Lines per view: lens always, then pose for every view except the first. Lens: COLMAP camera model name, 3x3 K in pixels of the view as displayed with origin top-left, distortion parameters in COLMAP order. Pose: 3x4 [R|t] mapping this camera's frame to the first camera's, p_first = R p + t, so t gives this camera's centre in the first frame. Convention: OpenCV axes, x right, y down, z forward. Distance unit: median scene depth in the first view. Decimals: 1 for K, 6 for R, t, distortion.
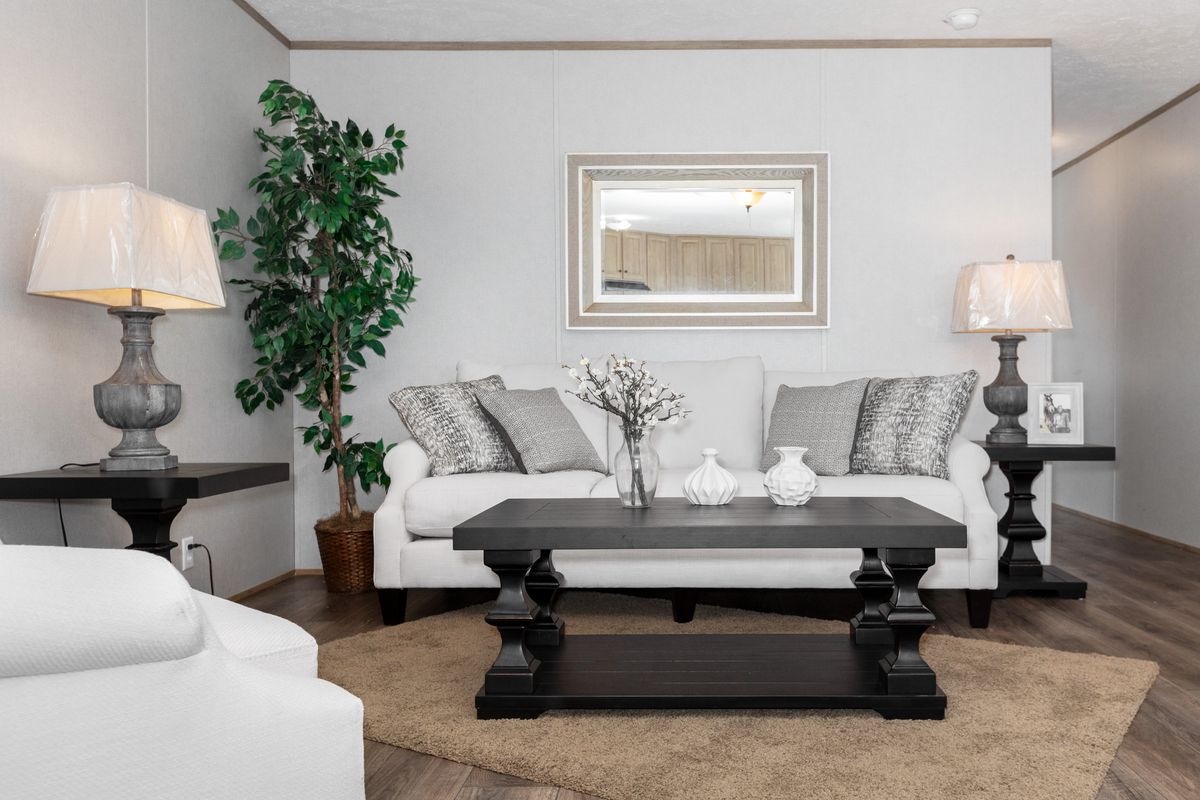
lens RADIAL K [[925.3, 0, 652.9], [0, 925.3, 424.9], [0, 0, 1]] dist [0.009219, -0.001516]
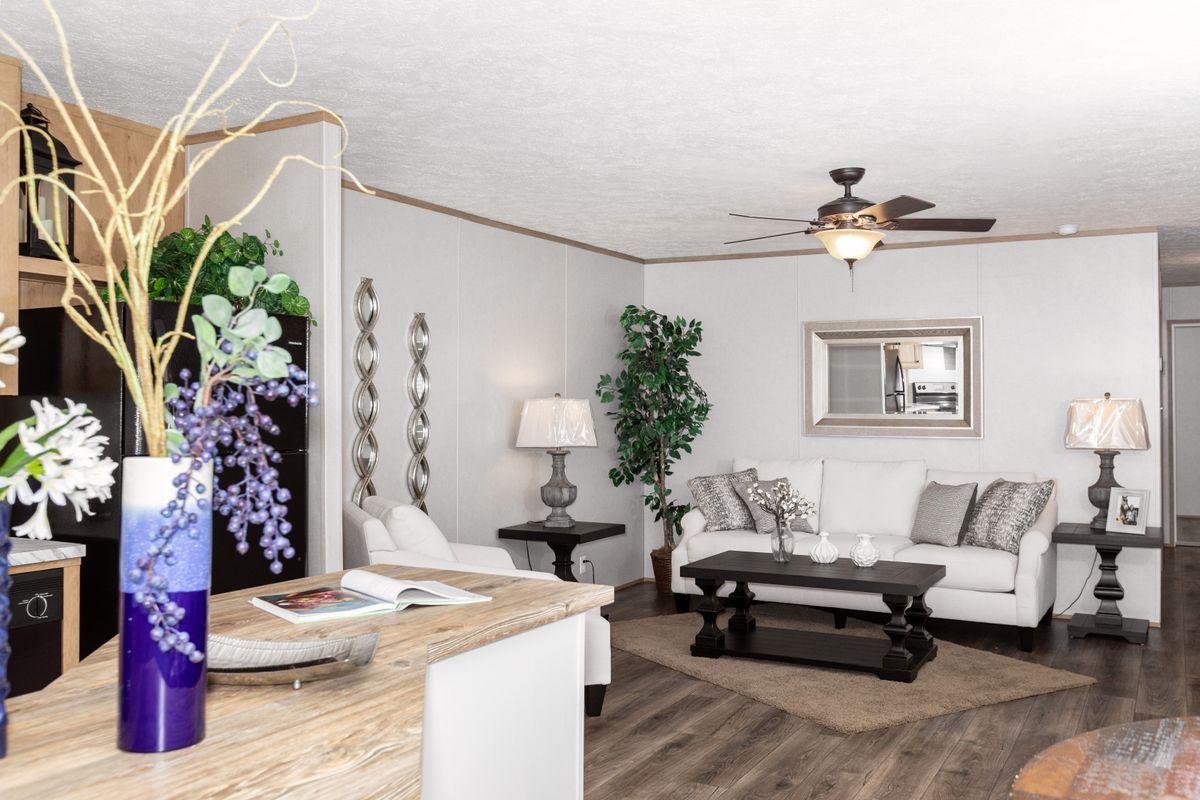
lens RADIAL K [[1057.4, 0, 602.7], [0, 1057.4, 401.5], [0, 0, 1]] dist [-0.007500, -0.006797]
pose [[0.885798, 0.003978, -0.464054, 0.477110], [-0.011847, 0.999831, -0.014045, -0.147695], [0.463919, 0.017938, 0.885696, -0.799372]]
